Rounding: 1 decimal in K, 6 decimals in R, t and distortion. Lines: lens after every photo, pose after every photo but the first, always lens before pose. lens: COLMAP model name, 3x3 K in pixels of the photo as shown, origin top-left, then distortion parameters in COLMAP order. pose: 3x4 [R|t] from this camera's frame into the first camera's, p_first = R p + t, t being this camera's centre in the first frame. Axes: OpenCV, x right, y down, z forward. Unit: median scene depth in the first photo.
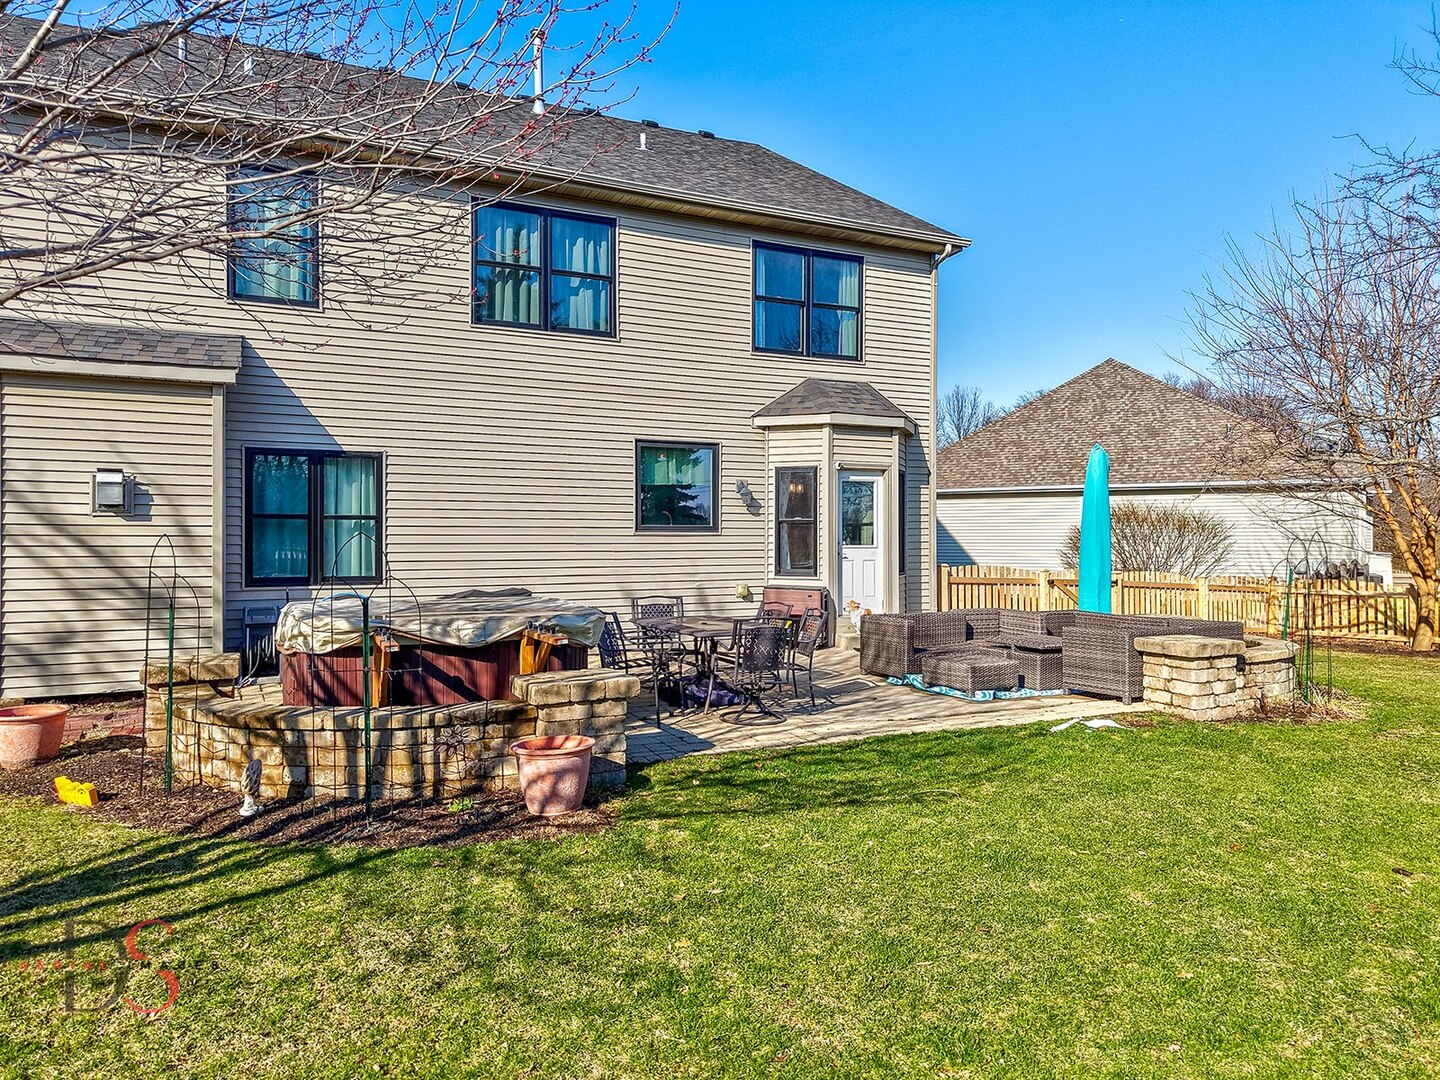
lens RADIAL K [[970.7, 0, 720.0], [0, 970.7, 540.0], [0, 0, 1]] dist [0.053929, -0.056370]
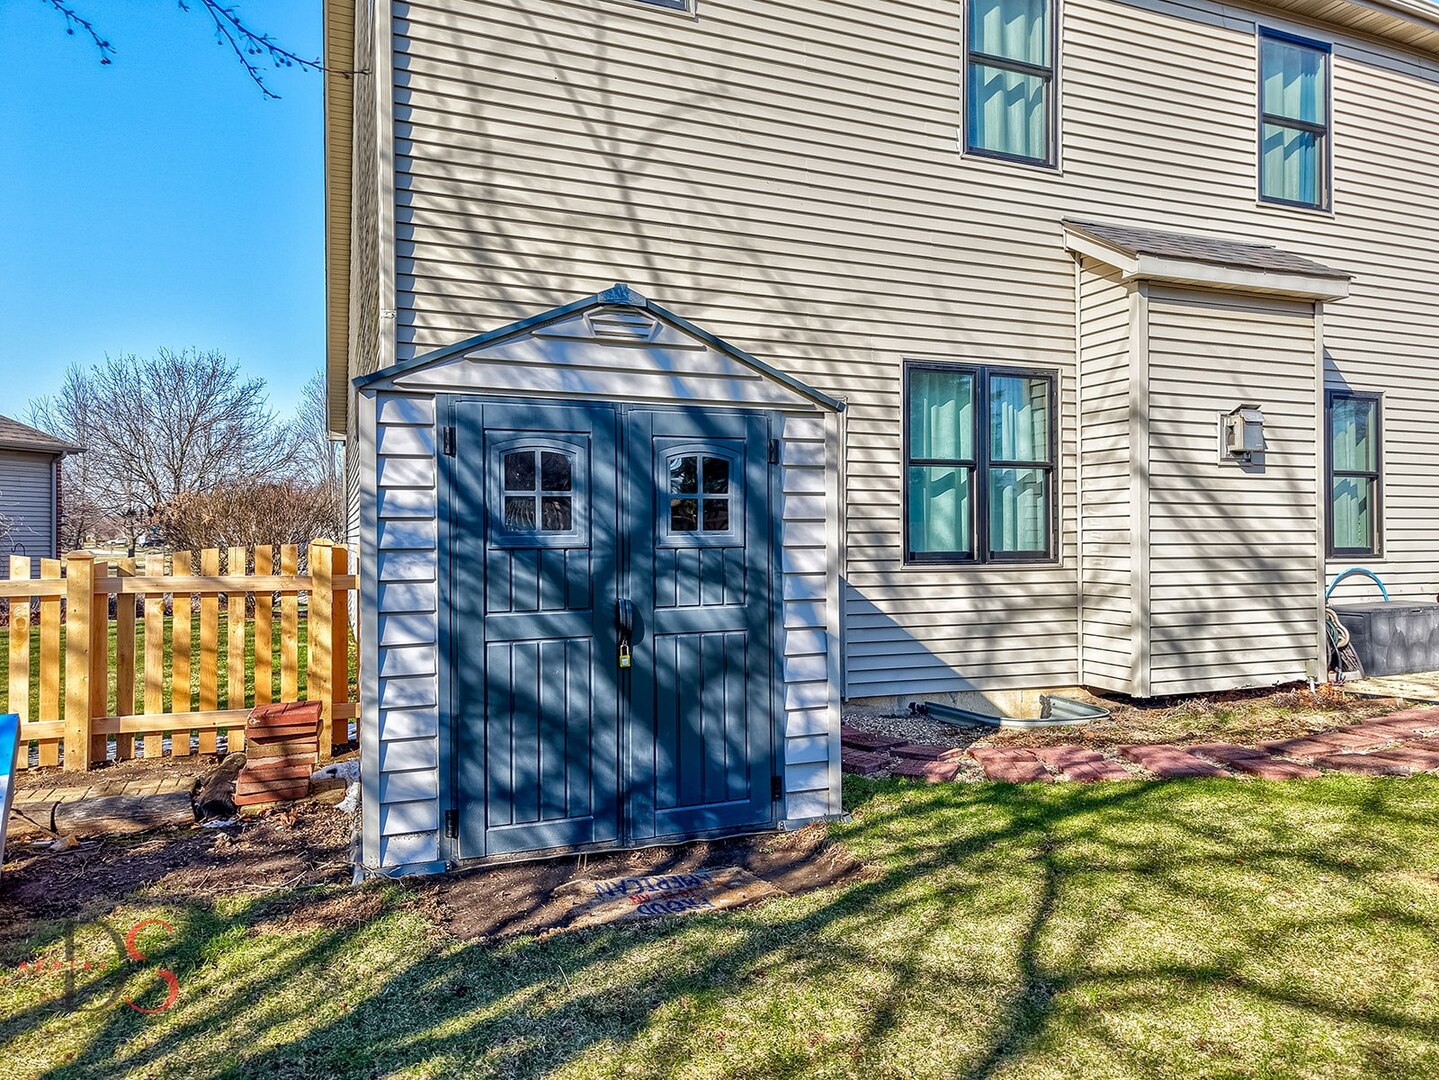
lens RADIAL K [[970.0, 0, 719.5], [0, 970.0, 540.0], [0, 0, 1]] dist [0.053929, -0.056370]
pose [[0.996435, -0.002320, -0.084329, -0.739992], [0.002728, 0.999985, 0.004715, 0.023221], [0.084317, -0.004929, 0.996427, 0.135528]]
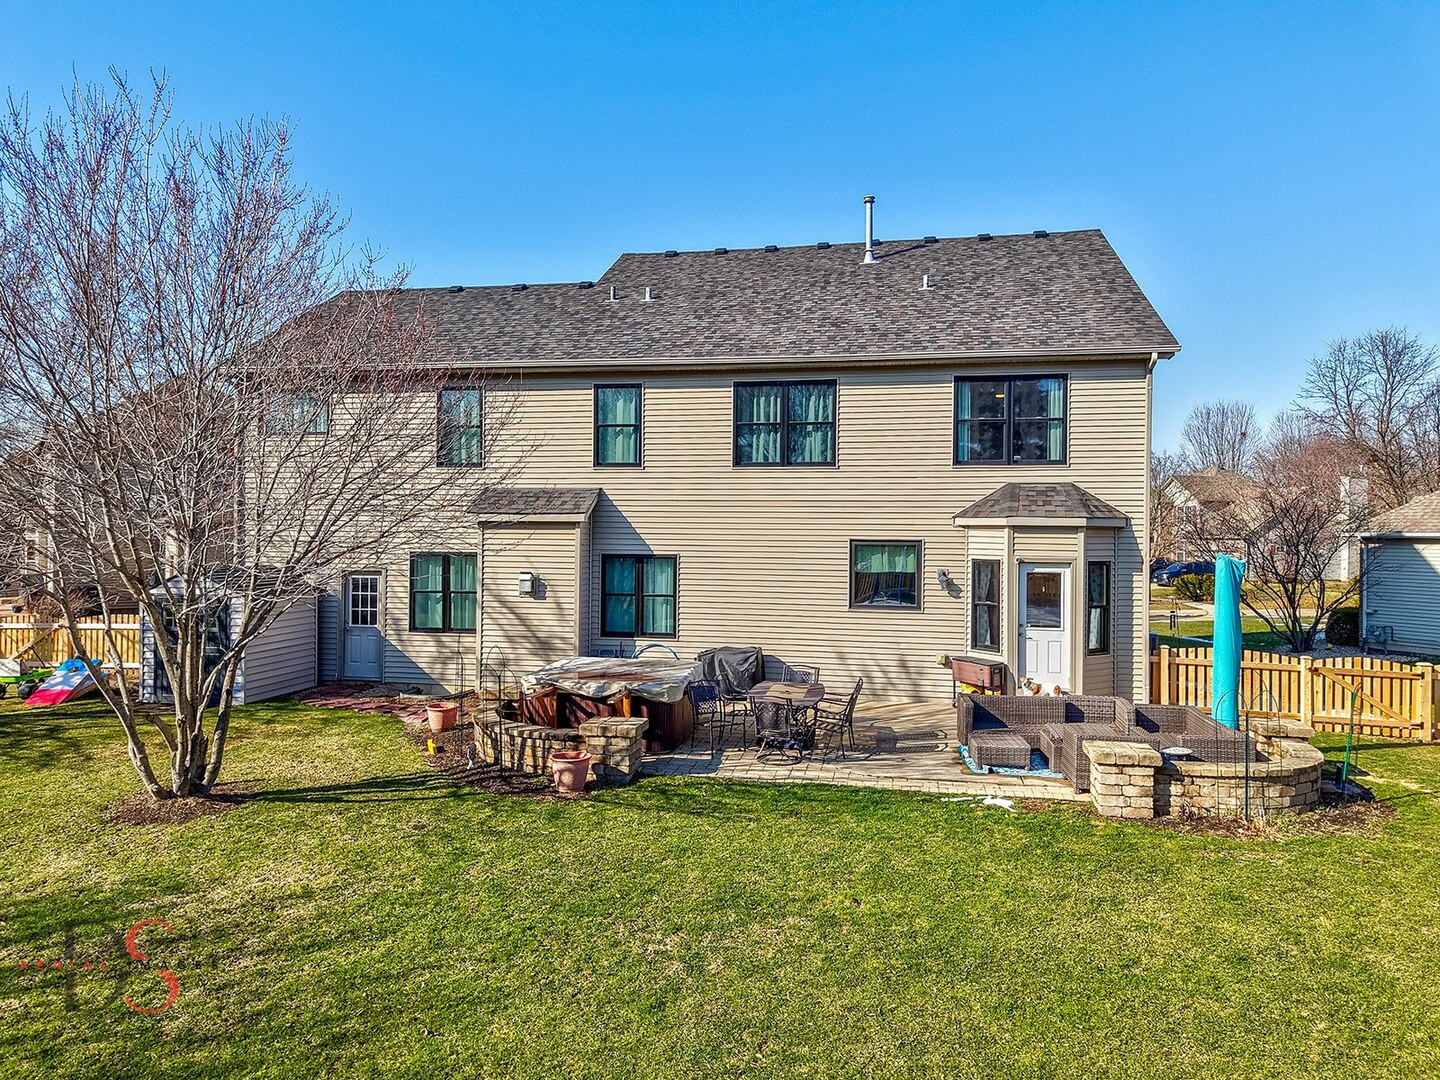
lens RADIAL K [[990.1, 0, 720.5], [0, 990.1, 532.8], [0, 0, 1]] dist [0.050986, -0.043782]
pose [[0.801978, 0.009496, -0.597278, 0.590165], [-0.009063, 0.999952, 0.003728, -0.118192], [0.597285, 0.002424, 0.802026, -0.203756]]
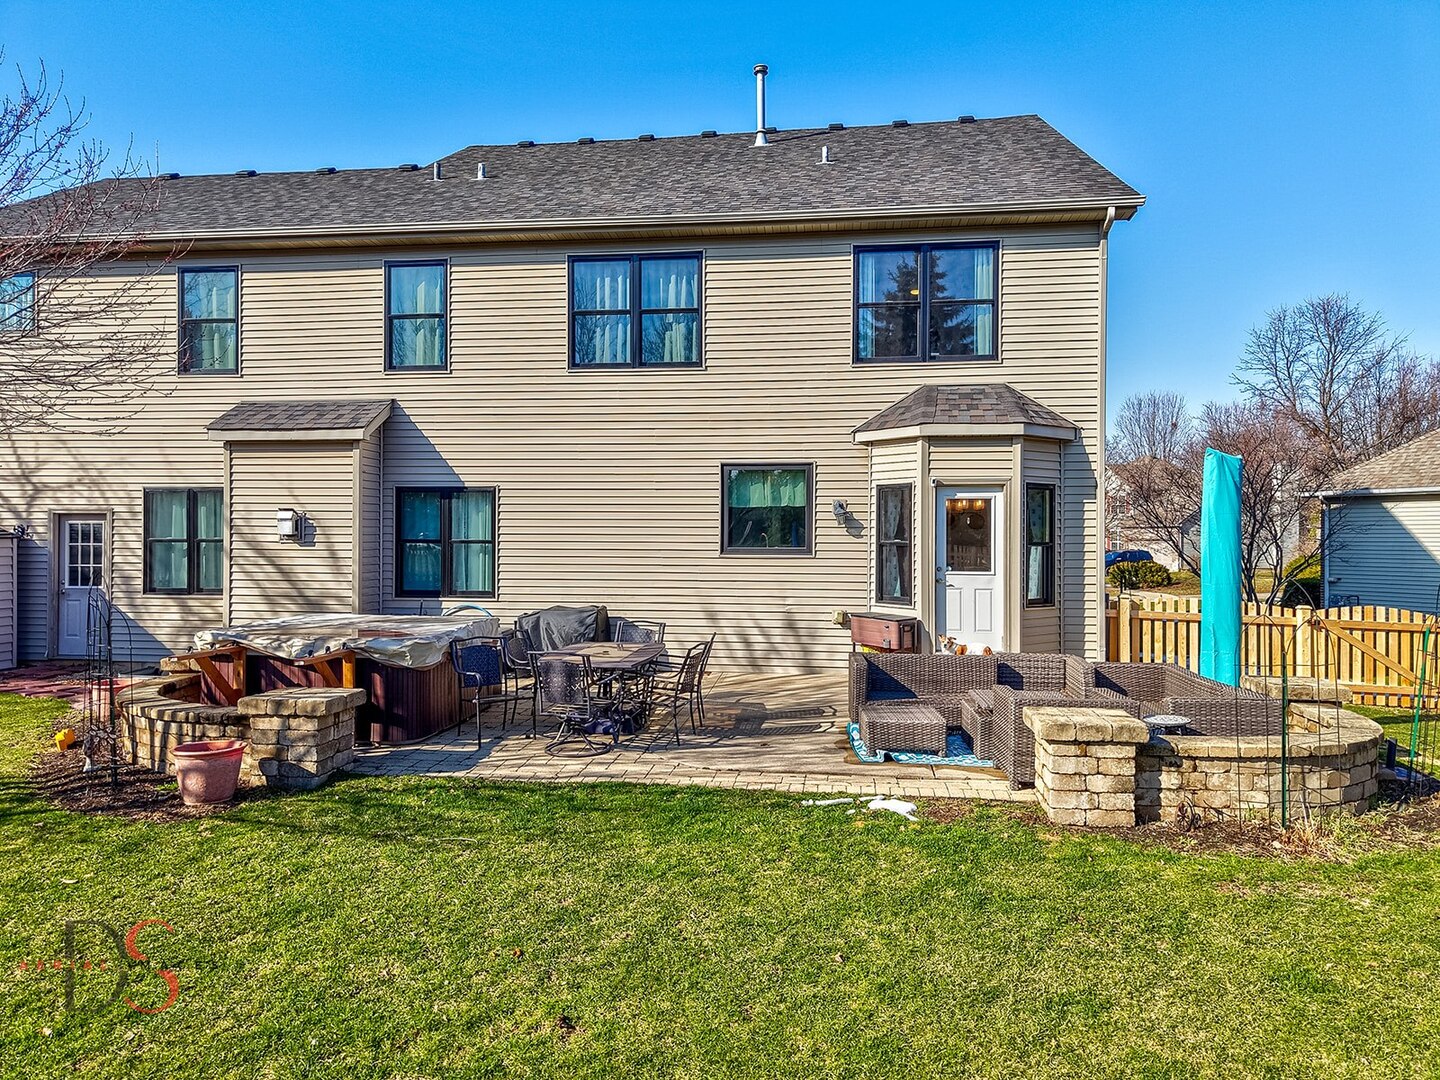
lens RADIAL K [[970.7, 0, 720.0], [0, 970.7, 540.0], [0, 0, 1]] dist [0.053929, -0.056370]
pose [[0.833511, 0.004682, -0.552484, 0.480305], [-0.004453, 0.999989, 0.001755, -0.025502], [0.552486, 0.000997, 0.833522, 0.151532]]
